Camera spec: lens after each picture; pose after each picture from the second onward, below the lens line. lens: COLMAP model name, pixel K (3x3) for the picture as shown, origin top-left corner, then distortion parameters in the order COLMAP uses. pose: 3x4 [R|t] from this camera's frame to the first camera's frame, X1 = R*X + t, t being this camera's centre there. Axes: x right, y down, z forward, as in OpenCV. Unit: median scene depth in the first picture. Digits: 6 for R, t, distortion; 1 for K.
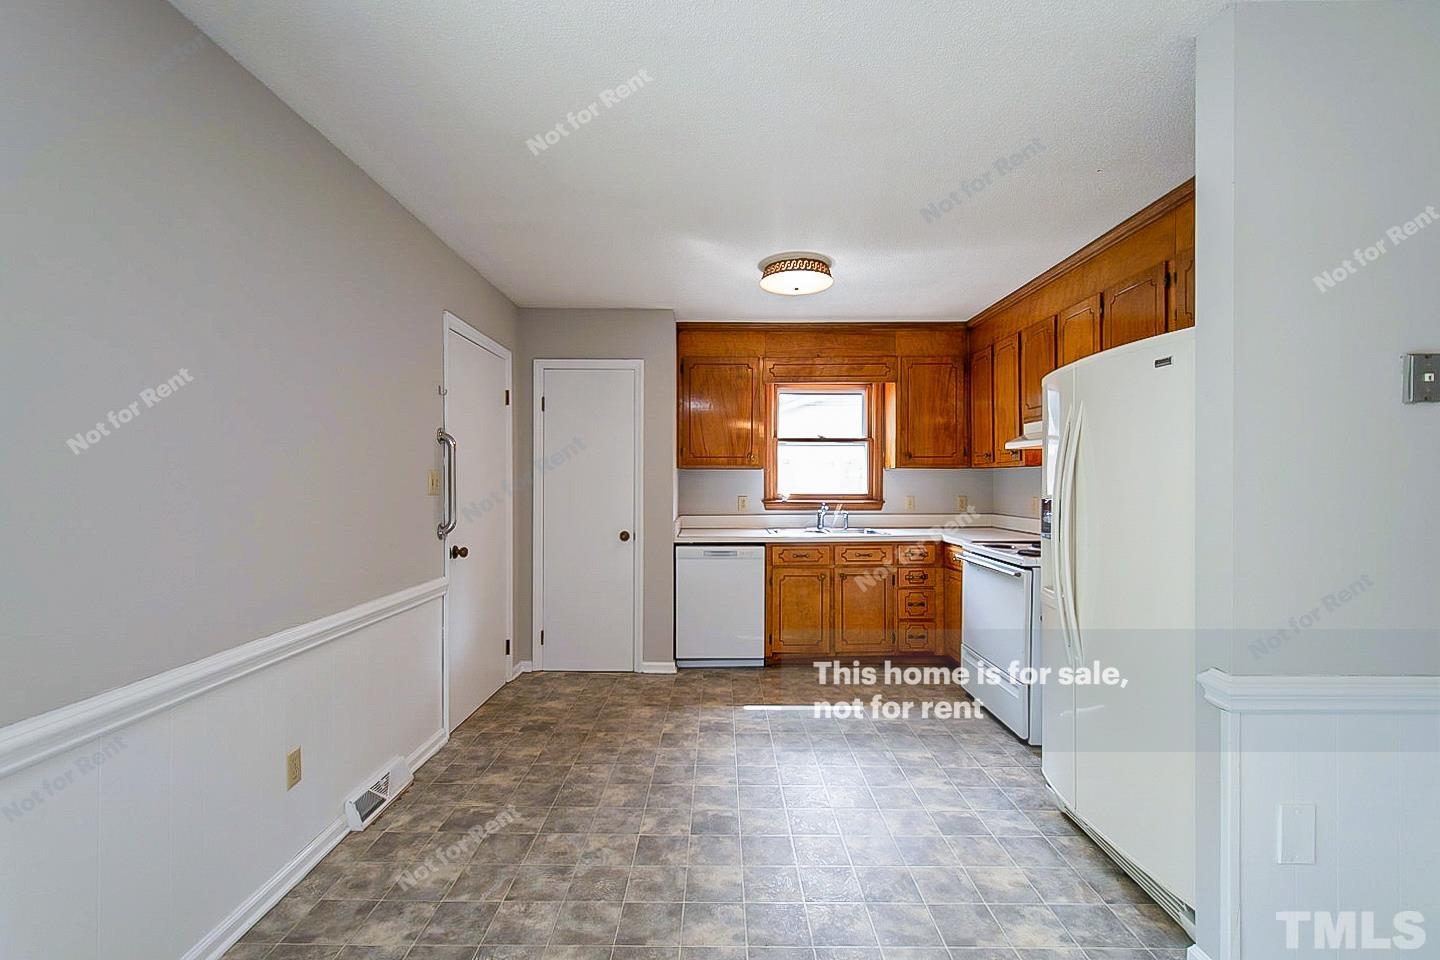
lens RADIAL K [[624.1, 0, 719.3], [0, 624.1, 483.1], [0, 0, 1]] dist [0.000212, -0.000135]
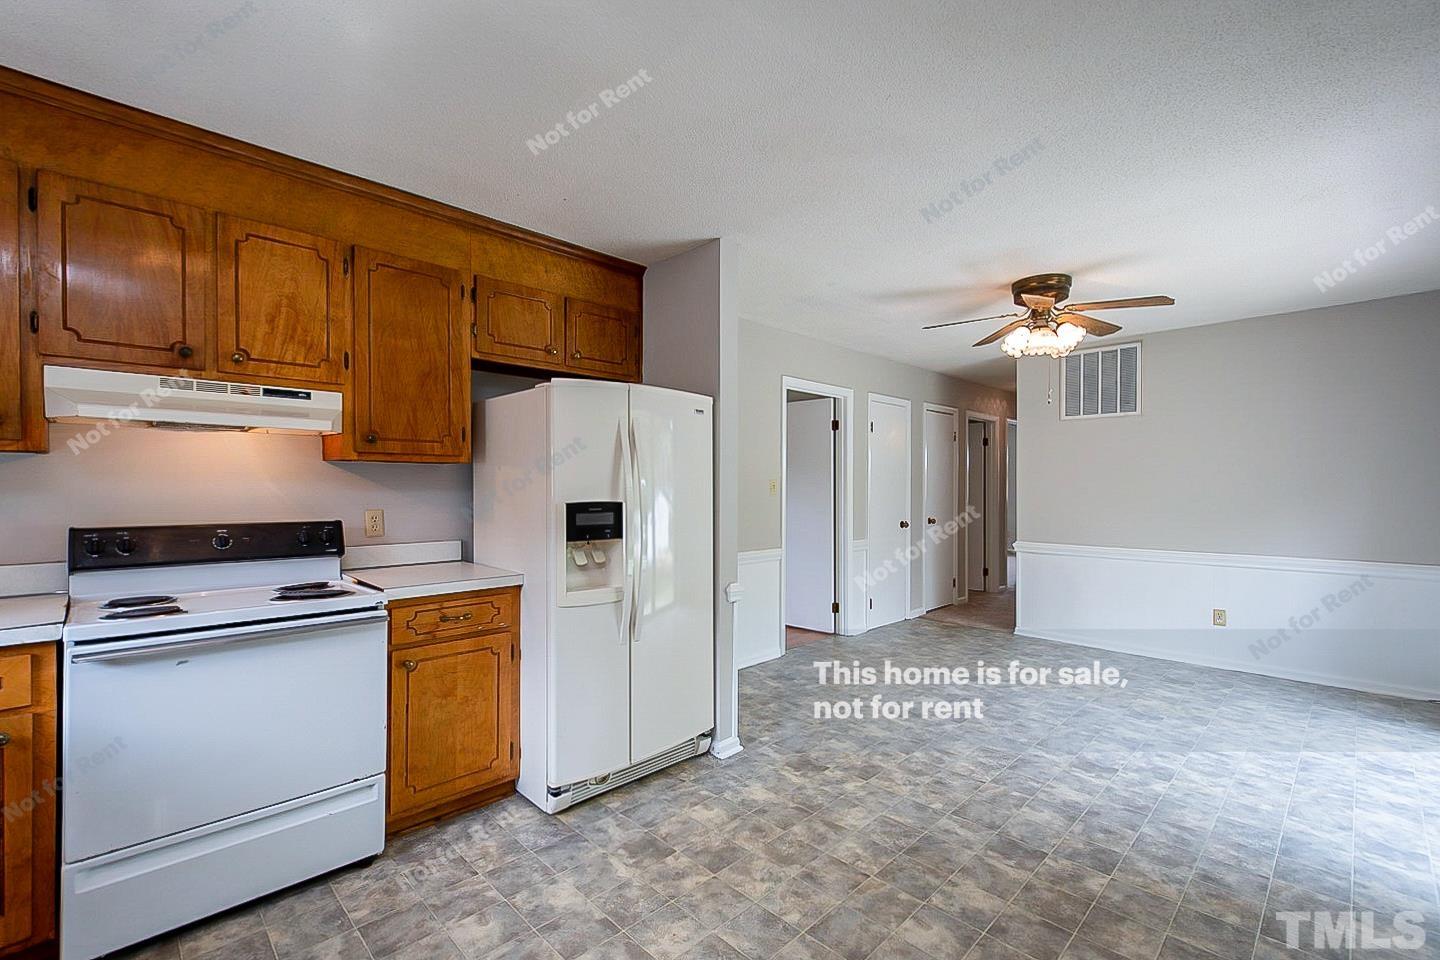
lens RADIAL K [[624.1, 0, 719.3], [0, 624.1, 483.1], [0, 0, 1]] dist [0.000212, -0.000135]
pose [[-0.696378, -0.002673, 0.717670, -0.399234], [-0.003338, 0.999994, 0.000485, -0.006242], [-0.717668, -0.002058, -0.696383, 1.031845]]
